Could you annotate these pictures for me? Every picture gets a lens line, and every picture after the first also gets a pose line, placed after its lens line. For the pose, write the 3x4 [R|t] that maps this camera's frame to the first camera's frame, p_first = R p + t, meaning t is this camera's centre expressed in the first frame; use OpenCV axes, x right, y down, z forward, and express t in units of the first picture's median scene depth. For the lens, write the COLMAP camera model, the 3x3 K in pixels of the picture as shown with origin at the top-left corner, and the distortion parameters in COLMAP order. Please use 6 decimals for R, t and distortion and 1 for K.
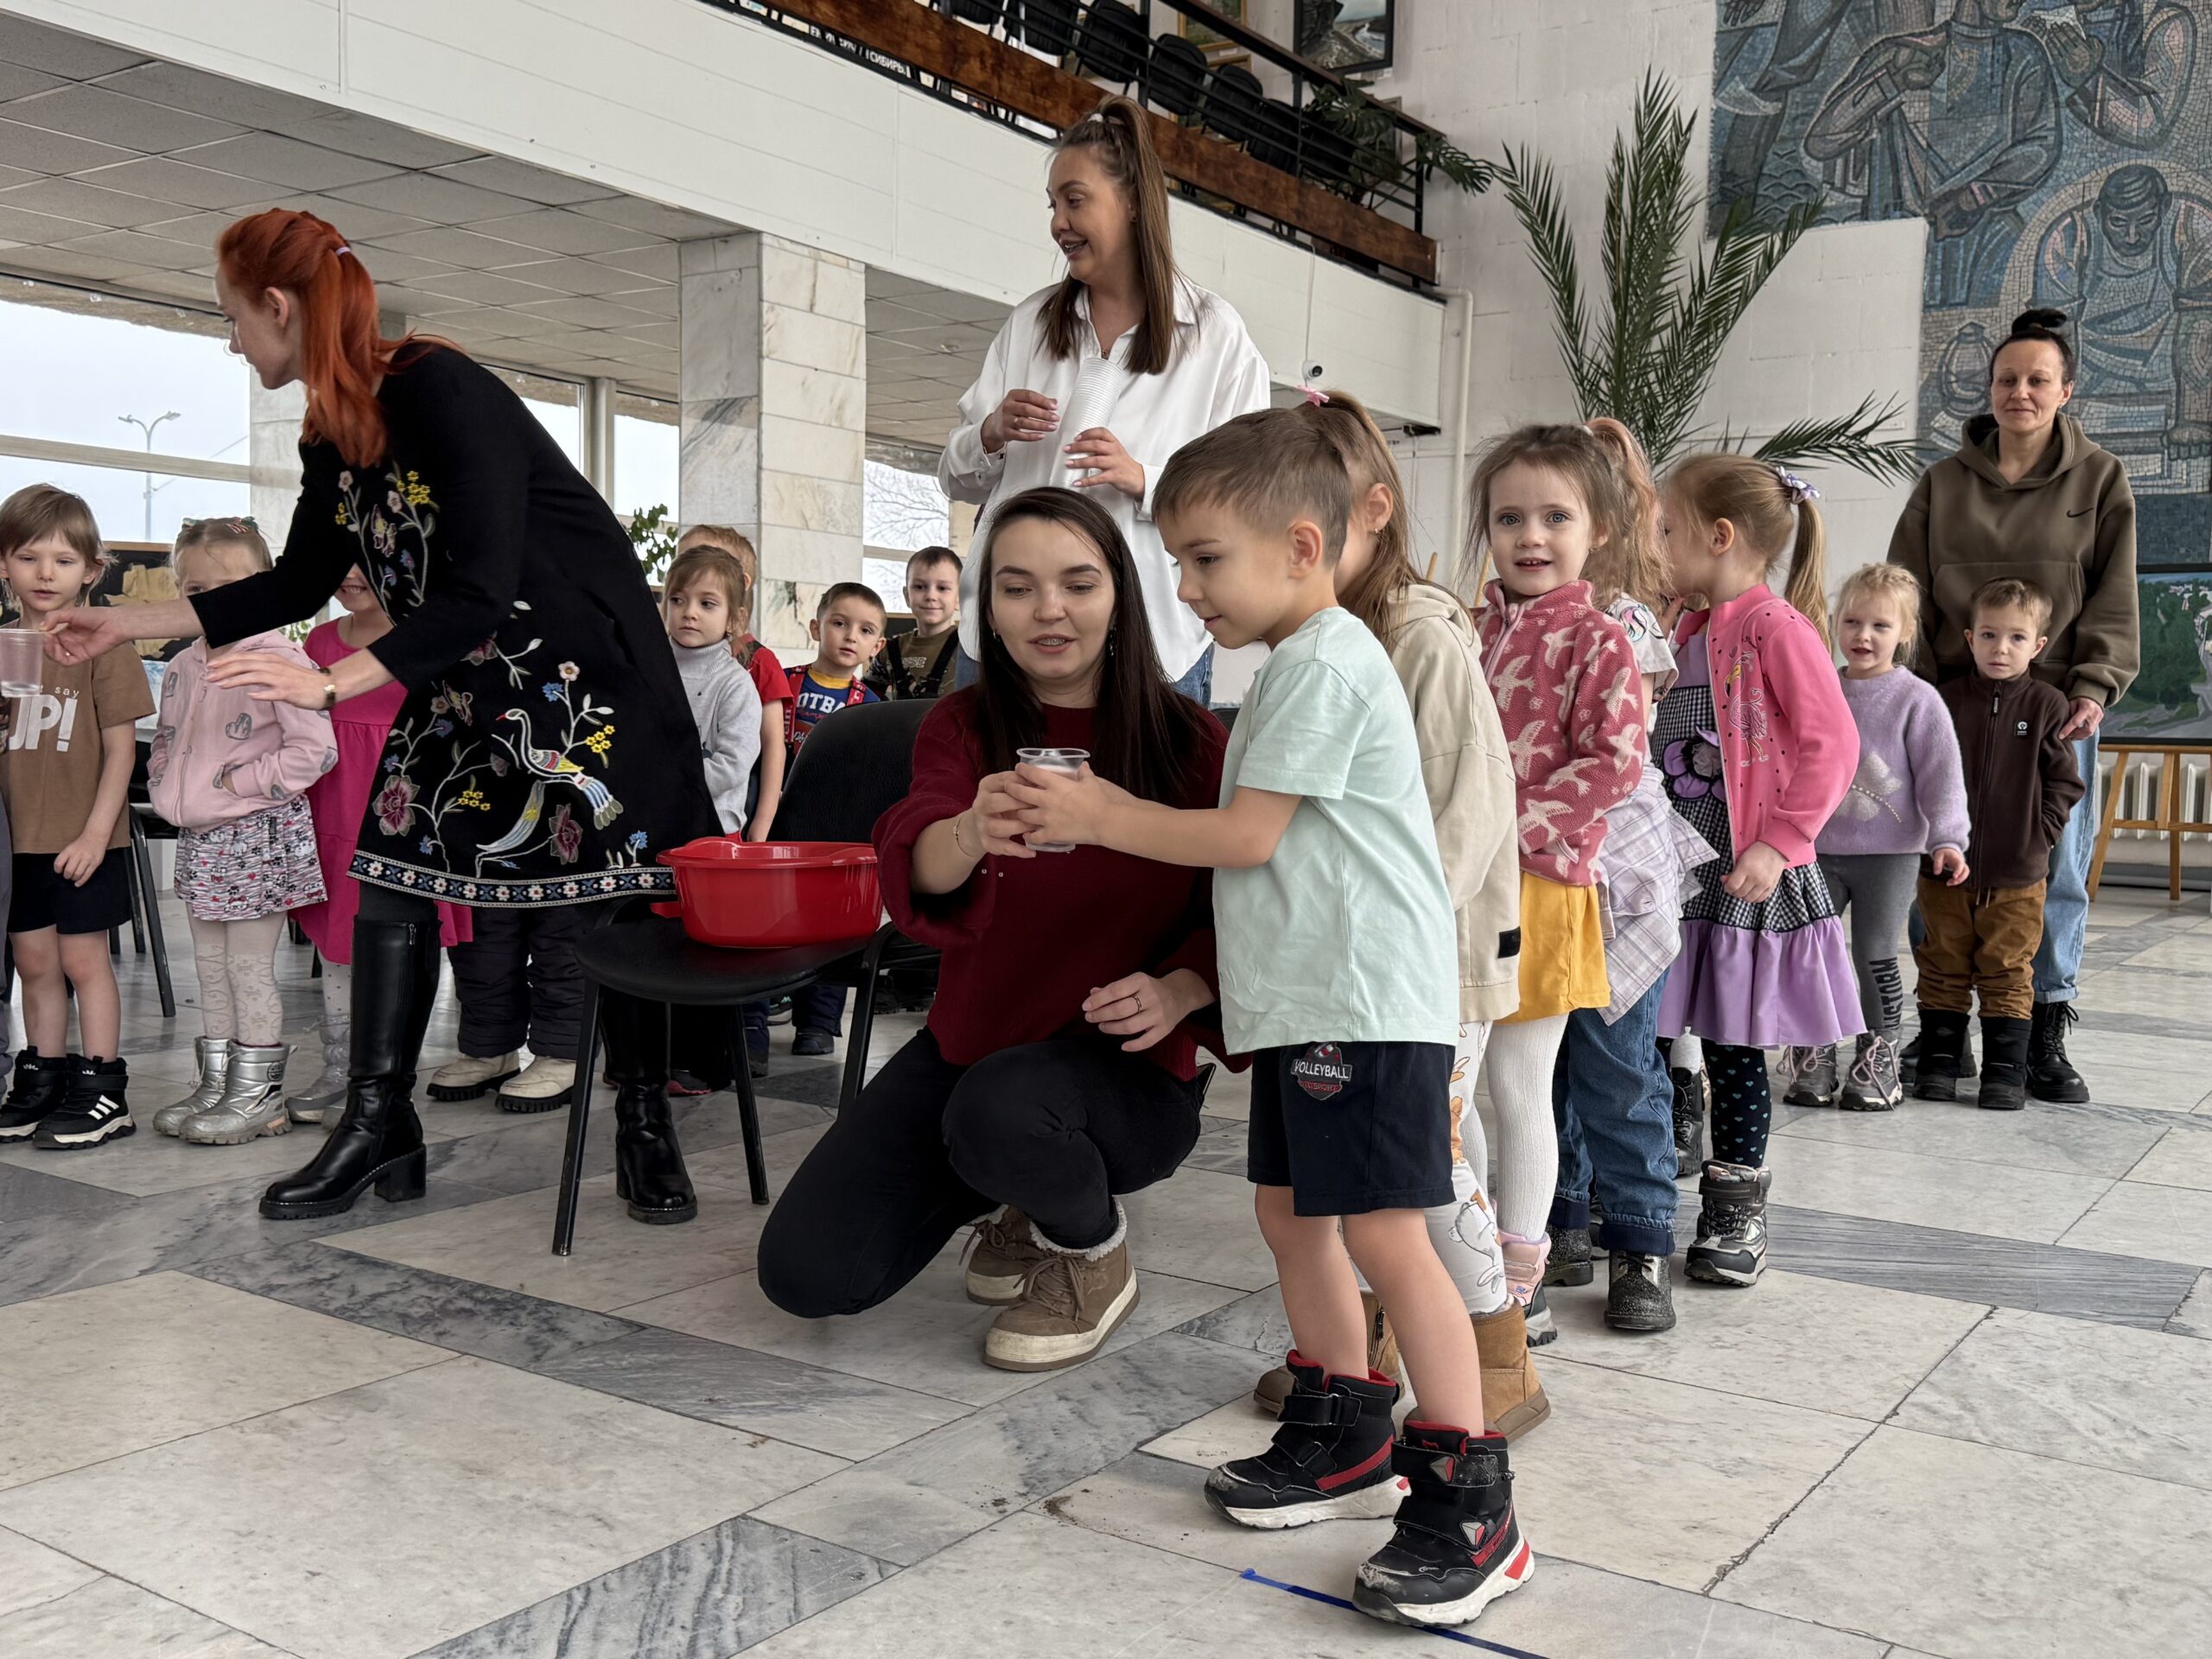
lens RADIAL K [[2169.8, 0, 1118.1], [0, 2169.8, 850.5], [0, 0, 1]] dist [0.005079, 0.000000]
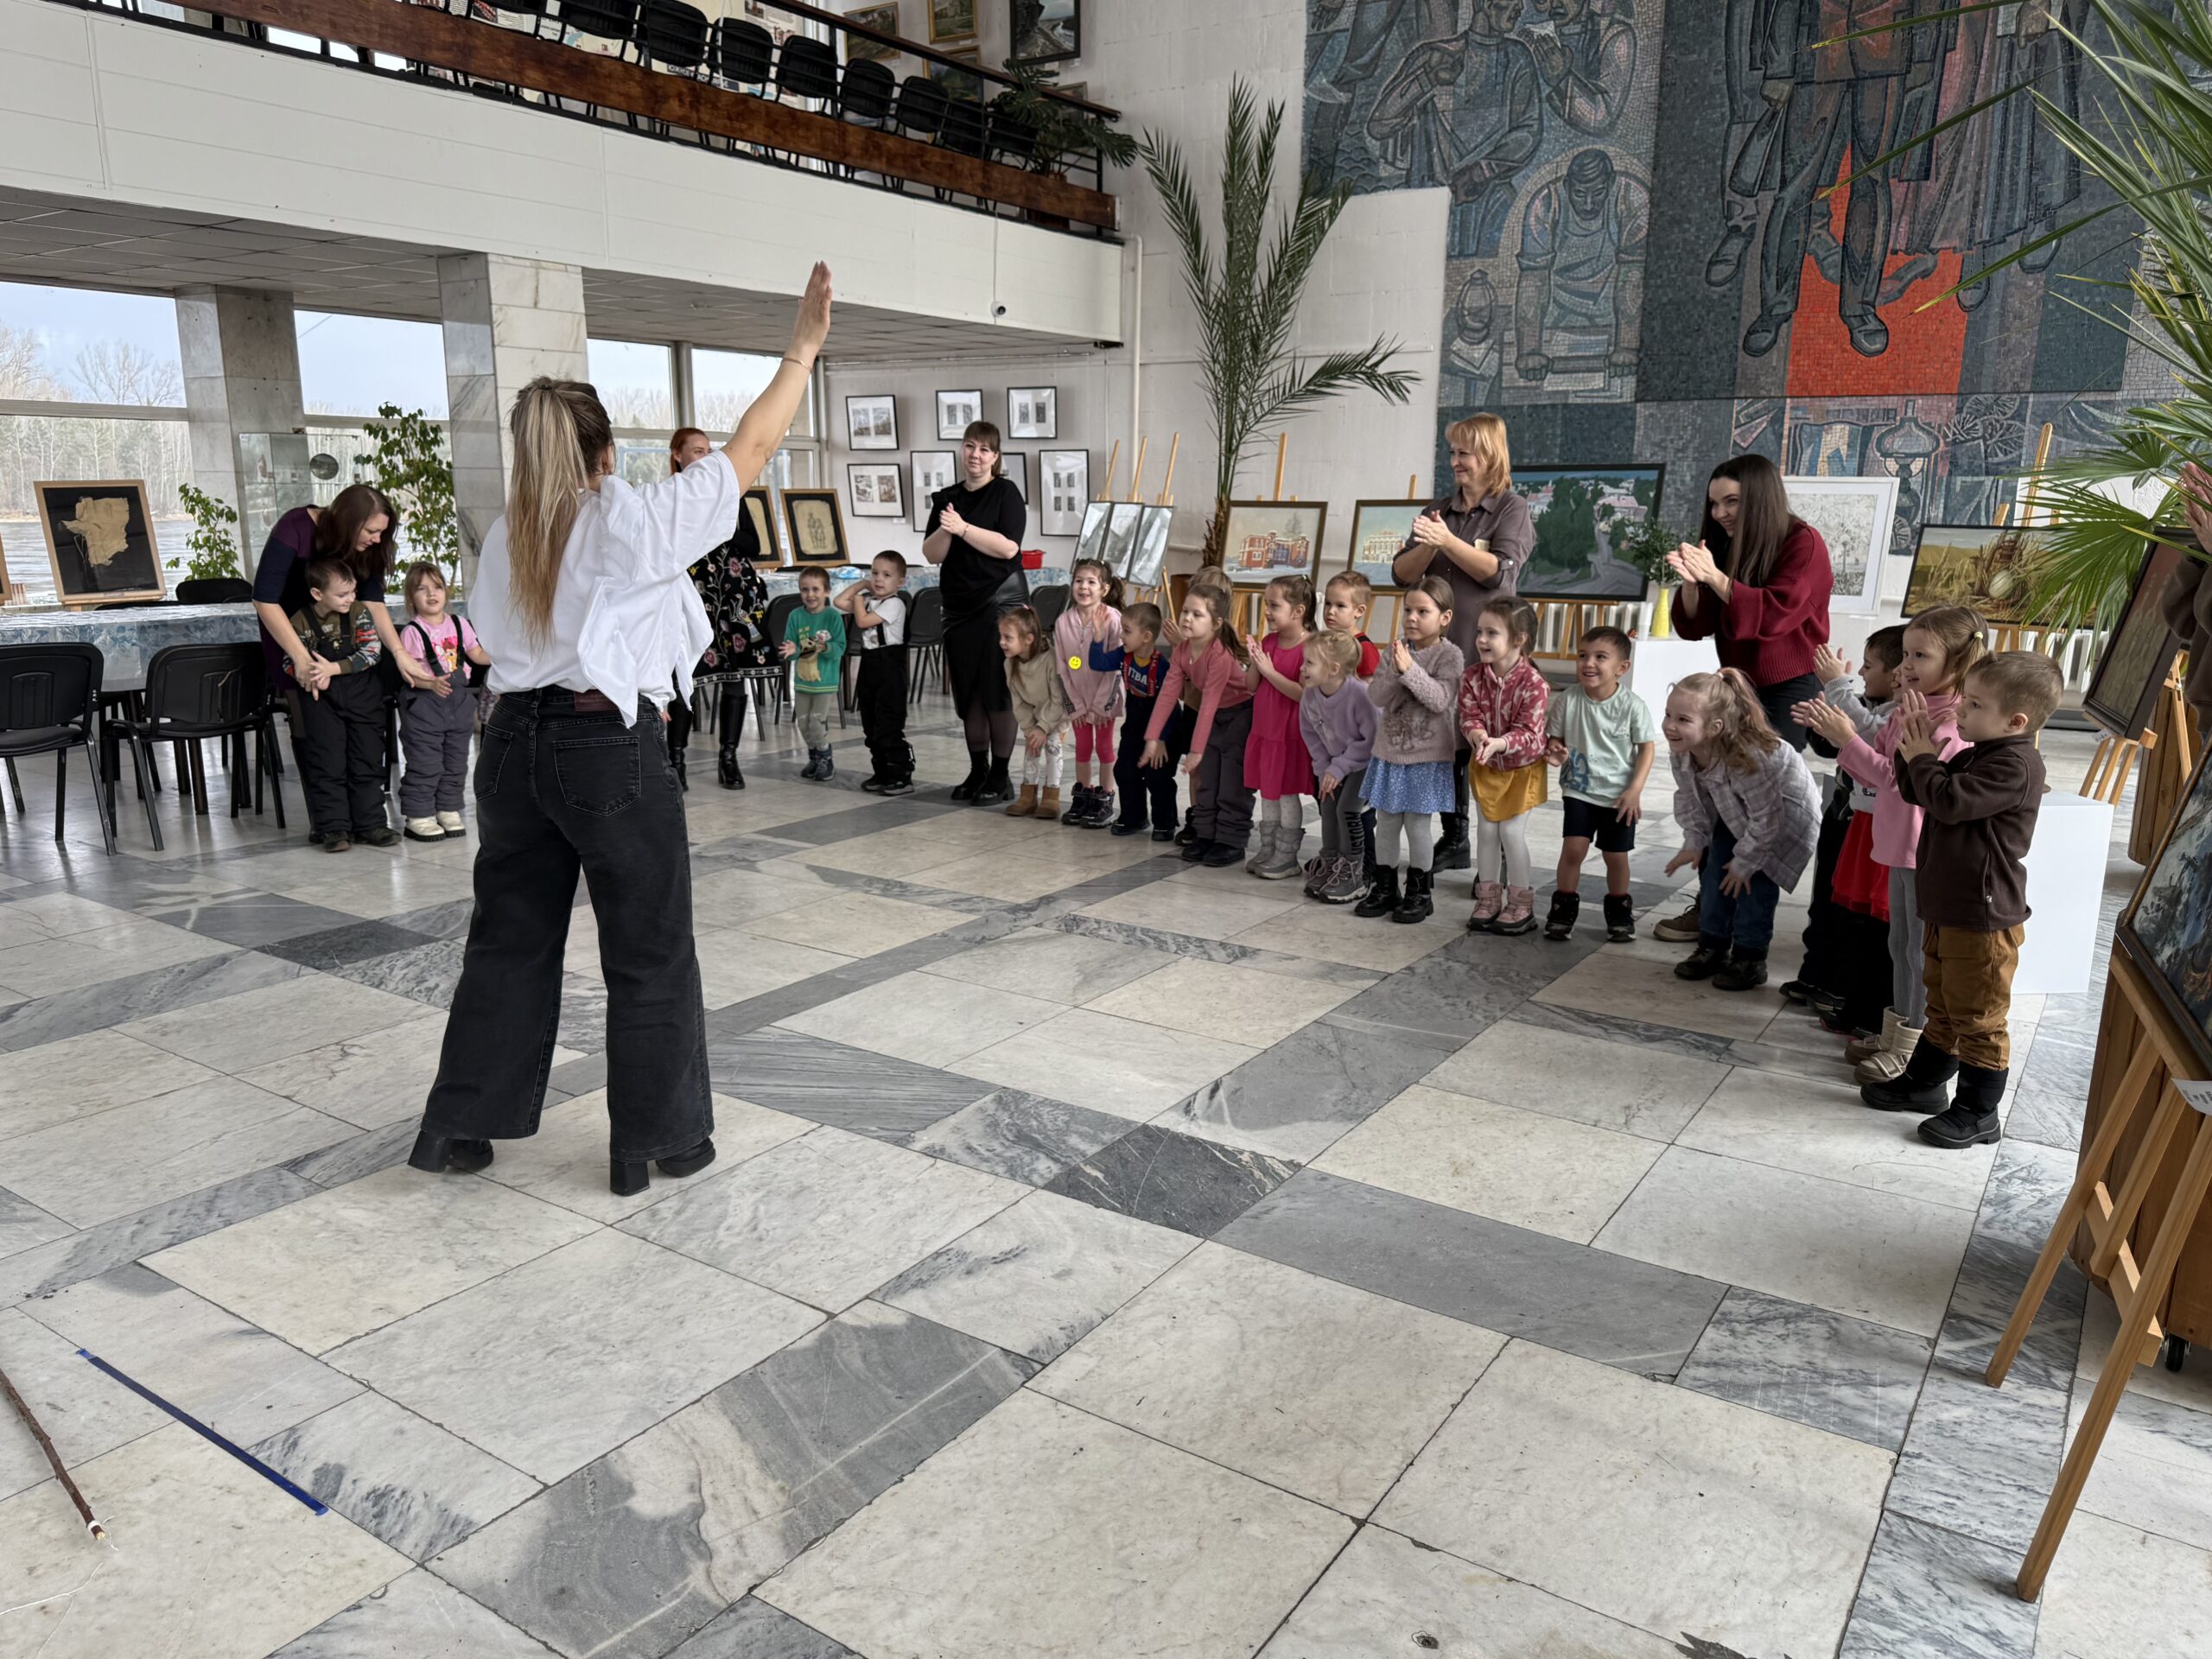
lens RADIAL K [[1637.7, 0, 1117.5], [0, 1637.7, 829.7], [0, 0, 1]] dist [0.018463, -0.005758]
pose [[0.999907, -0.013648, -0.000375, 0.166397], [0.013557, 0.989248, 0.145617, -0.051478], [-0.001616, -0.145608, 0.989341, -0.057264]]
